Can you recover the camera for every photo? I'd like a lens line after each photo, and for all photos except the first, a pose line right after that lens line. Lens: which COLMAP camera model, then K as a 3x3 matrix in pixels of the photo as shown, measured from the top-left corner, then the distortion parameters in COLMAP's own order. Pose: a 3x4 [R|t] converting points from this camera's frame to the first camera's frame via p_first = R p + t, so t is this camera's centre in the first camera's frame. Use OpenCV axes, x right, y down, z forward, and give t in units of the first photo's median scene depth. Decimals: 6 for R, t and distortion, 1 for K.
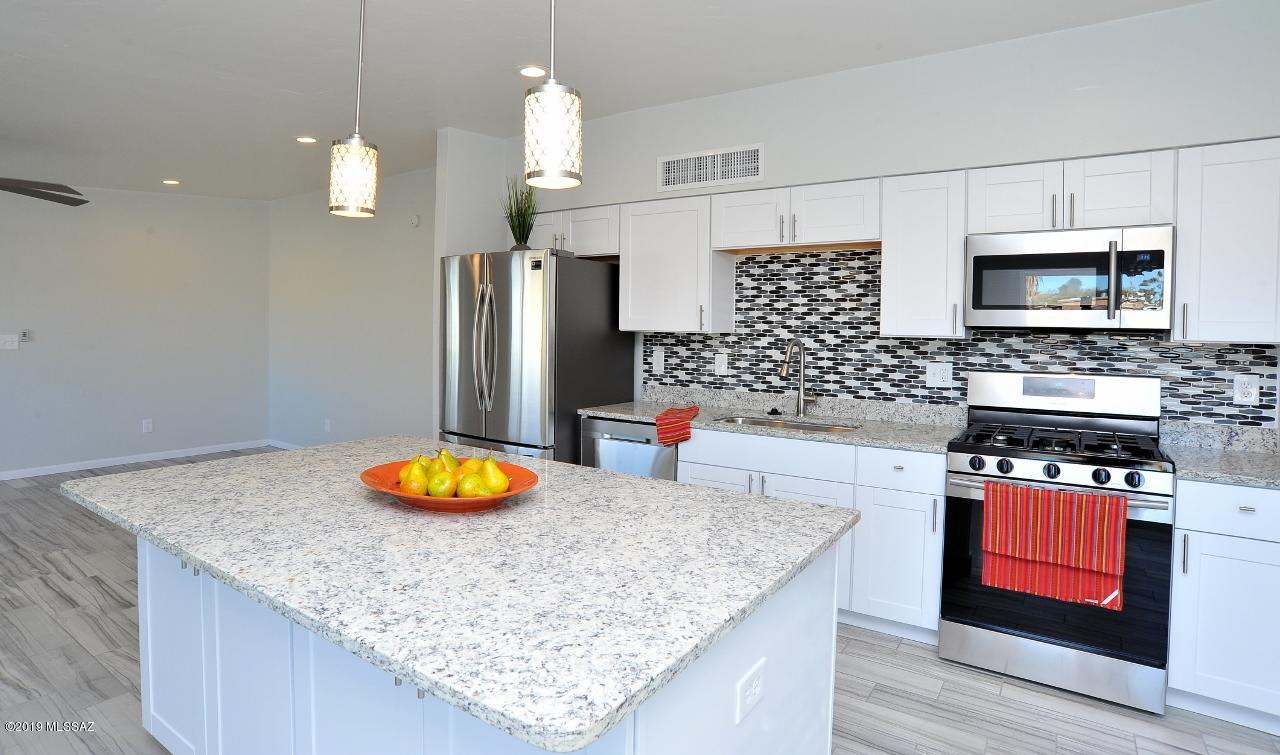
lens RADIAL K [[653.4, 0, 643.4], [0, 653.4, 339.2], [0, 0, 1]] dist [-0.076634, 0.032353]
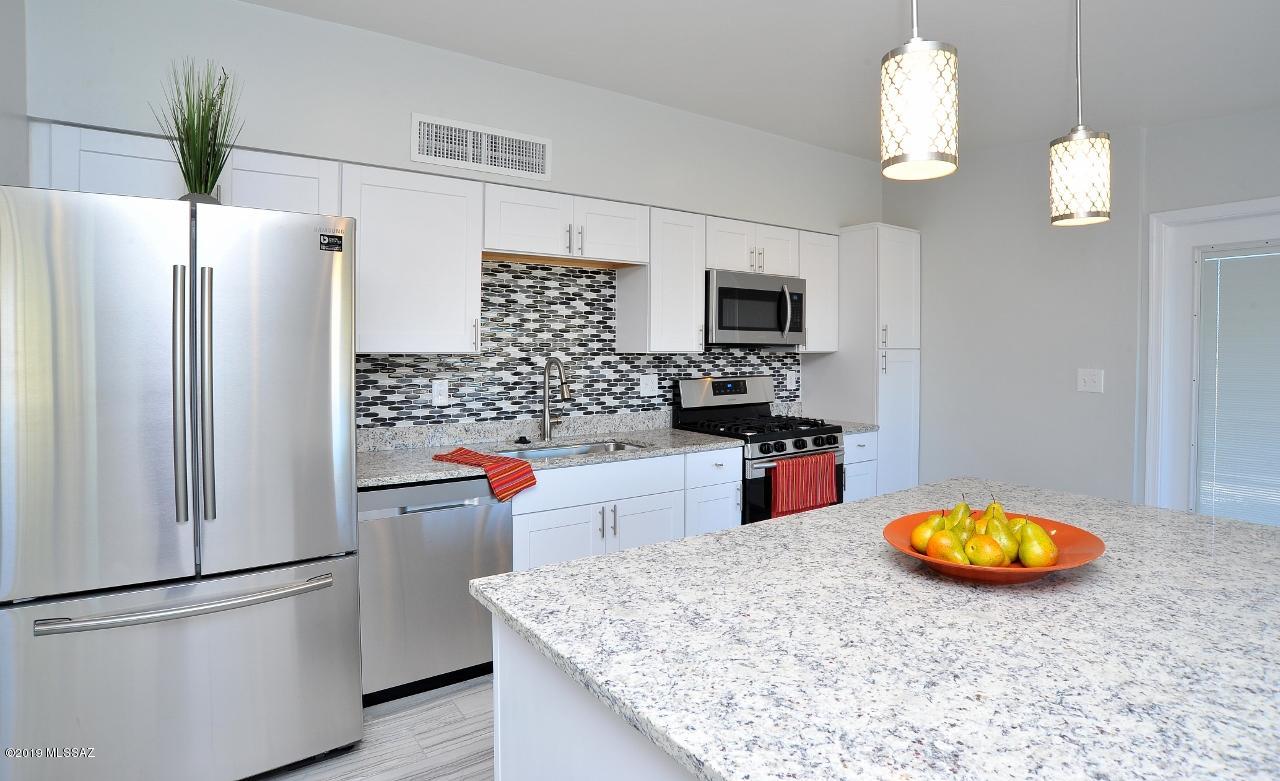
lens RADIAL K [[680.9, 0, 632.7], [0, 680.9, 361.3], [0, 0, 1]] dist [-0.069053, 0.000575]
pose [[0.377236, -0.028851, 0.925668, -0.614825], [0.024418, 0.999477, 0.021201, -0.012408], [-0.925795, 0.014605, 0.377743, 0.518608]]
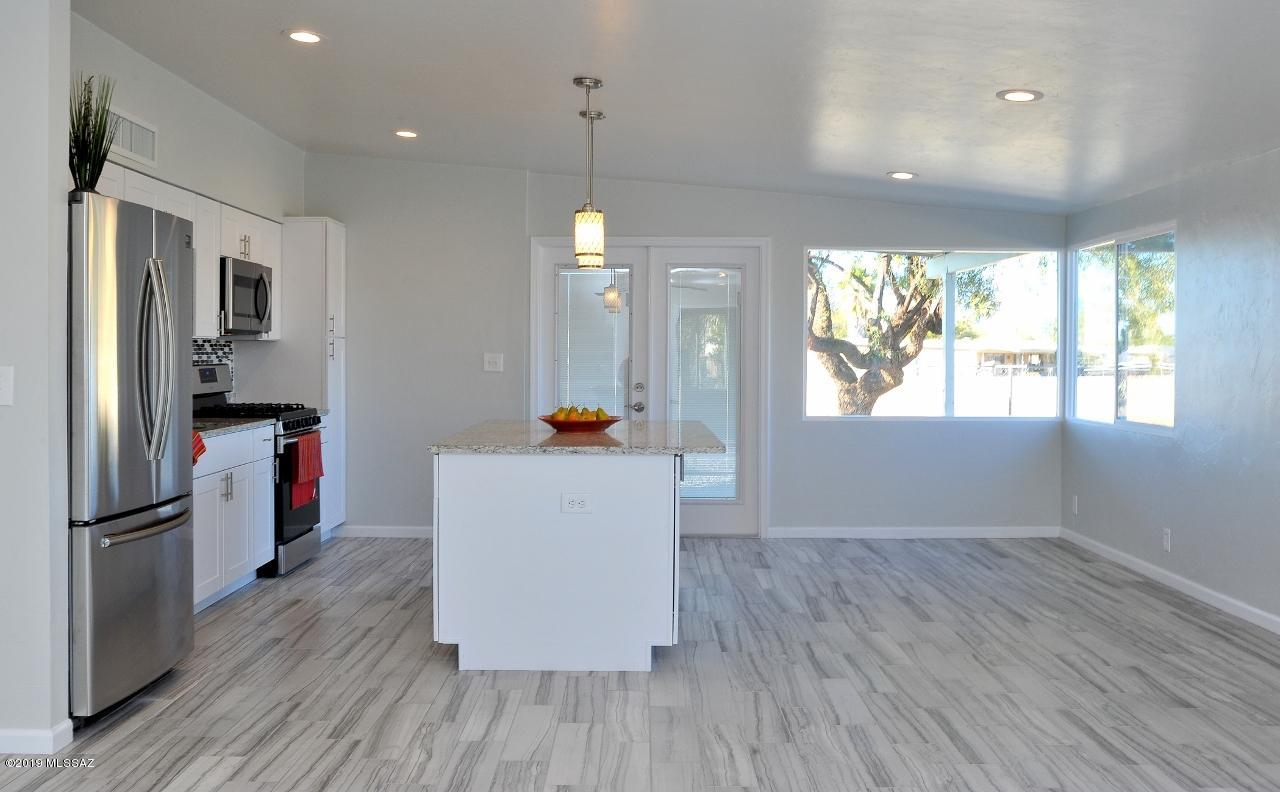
lens RADIAL K [[1227.2, 0, 639.5], [0, 1227.2, 374.3], [0, 0, 1]] dist [-0.063370, 0.000141]
pose [[-0.542762, -0.026308, 0.839474, -1.575449], [0.012768, 0.999135, 0.039567, -0.011649], [-0.839789, 0.032193, -0.541957, 1.305677]]
